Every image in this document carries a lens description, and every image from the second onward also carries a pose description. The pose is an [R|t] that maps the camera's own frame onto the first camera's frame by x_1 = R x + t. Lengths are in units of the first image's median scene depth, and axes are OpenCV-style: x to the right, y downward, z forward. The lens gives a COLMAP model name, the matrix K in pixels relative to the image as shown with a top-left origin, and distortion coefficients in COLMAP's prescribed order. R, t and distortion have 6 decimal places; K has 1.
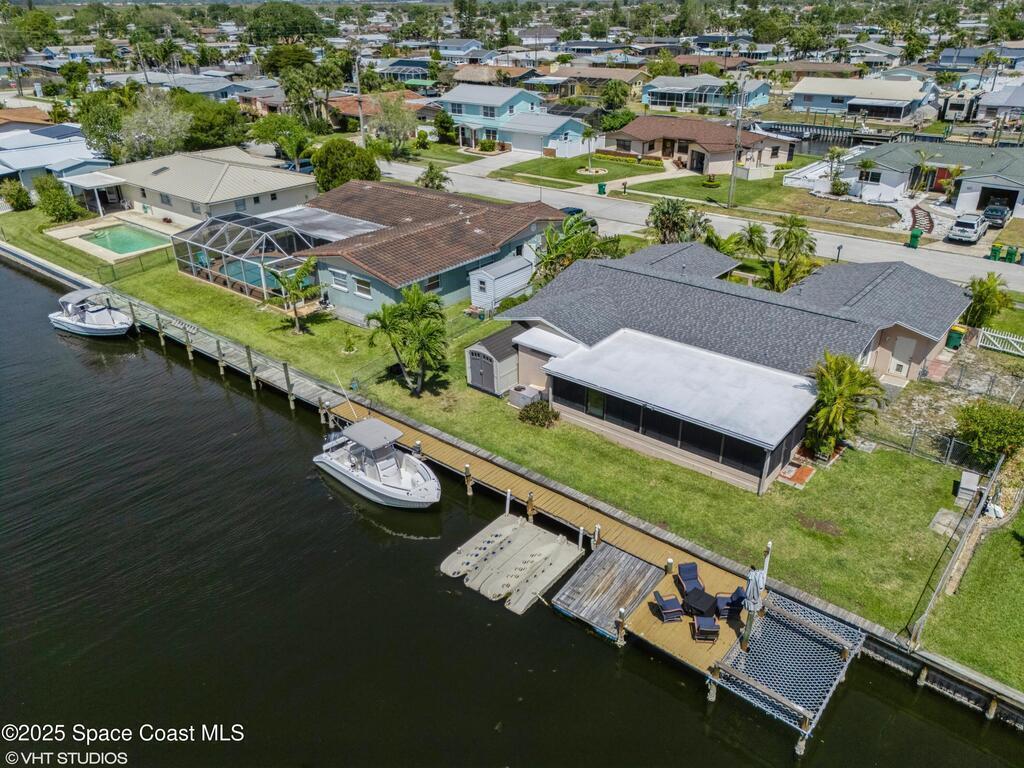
lens RADIAL K [[754.0, 0, 516.6], [0, 754.0, 380.0], [0, 0, 1]] dist [0.047960, -0.031495]
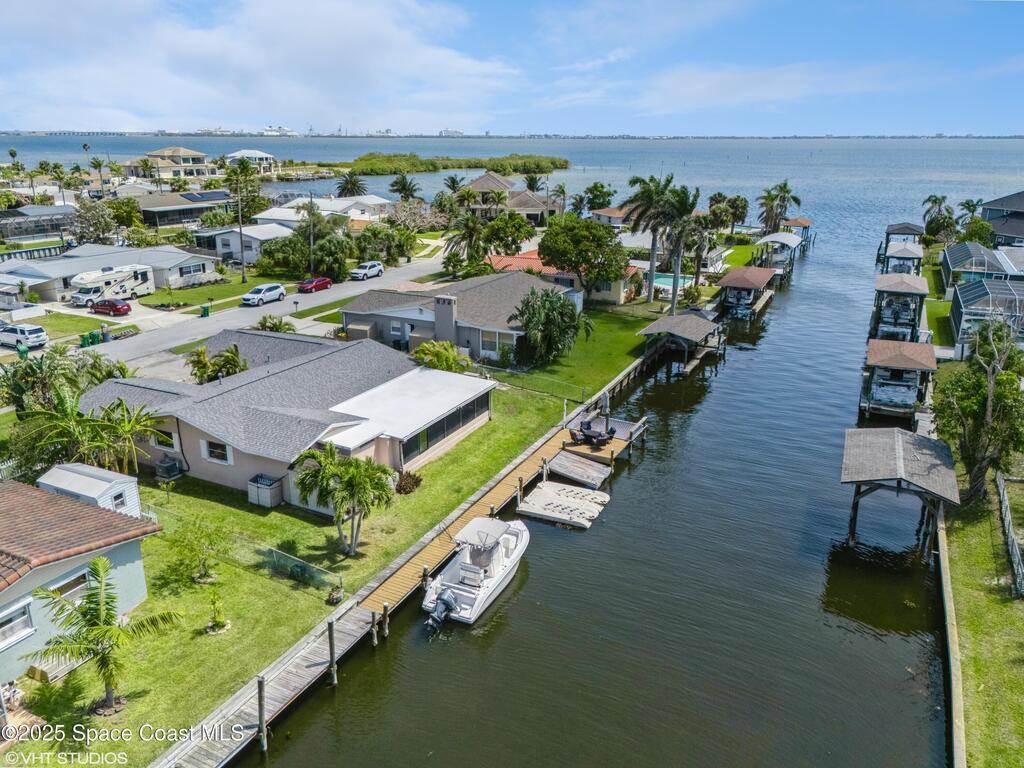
lens RADIAL K [[754.0, 0, 509.1], [0, 754.0, 388.8], [0, 0, 1]] dist [0.047960, -0.031495]
pose [[-0.228350, -0.301403, 0.925750, -0.988856], [0.430665, 0.821511, 0.373695, -0.414825], [-0.873146, 0.484021, -0.057789, 0.850569]]
